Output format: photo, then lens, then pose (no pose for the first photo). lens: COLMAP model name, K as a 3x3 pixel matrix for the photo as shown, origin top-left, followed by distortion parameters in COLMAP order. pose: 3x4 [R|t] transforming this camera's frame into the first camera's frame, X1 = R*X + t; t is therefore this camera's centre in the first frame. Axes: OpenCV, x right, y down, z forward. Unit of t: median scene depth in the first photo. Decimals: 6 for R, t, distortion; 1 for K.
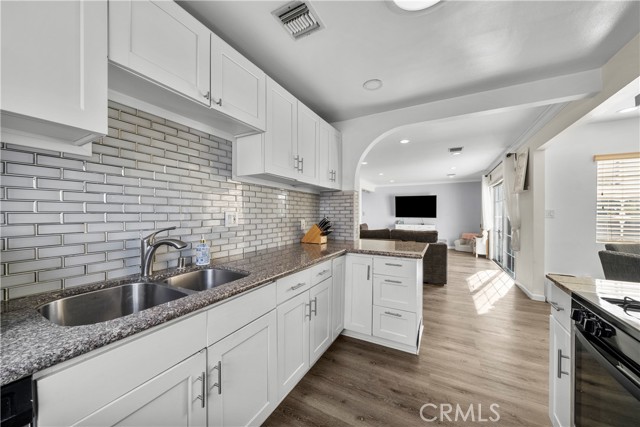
lens RADIAL K [[230.4, 0, 323.1], [0, 230.4, 214.1], [0, 0, 1]] dist [0.000103, -0.000138]
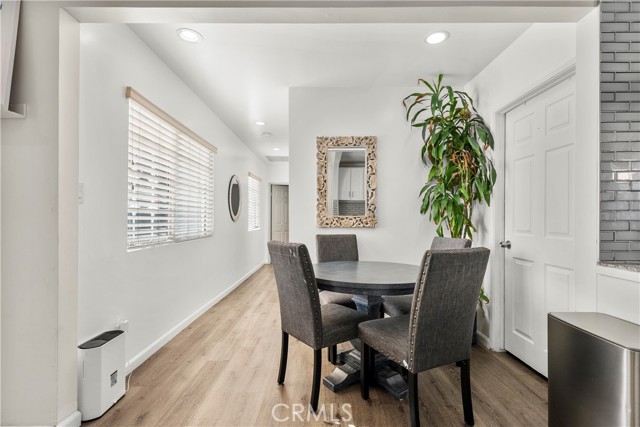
lens RADIAL K [[305.4, 0, 322.2], [0, 305.4, 216.7], [0, 0, 1]] dist [0.004451, -0.000364]
pose [[-0.462620, 0.000400, 0.886557, 0.276474], [-0.003285, 0.999992, -0.002165, 0.032053], [-0.886551, -0.003914, -0.462615, 0.732856]]
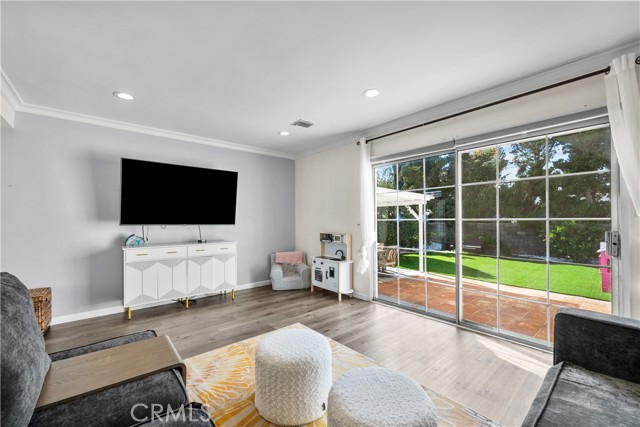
lens RADIAL K [[258.7, 0, 324.7], [0, 258.7, 216.8], [0, 0, 1]] dist [-0.000255, 0.000148]
pose [[0.359704, 0.007330, 0.933038, 0.206563], [0.004369, 0.999945, -0.009540, 0.014845], [-0.933056, 0.007508, 0.359652, 1.437520]]
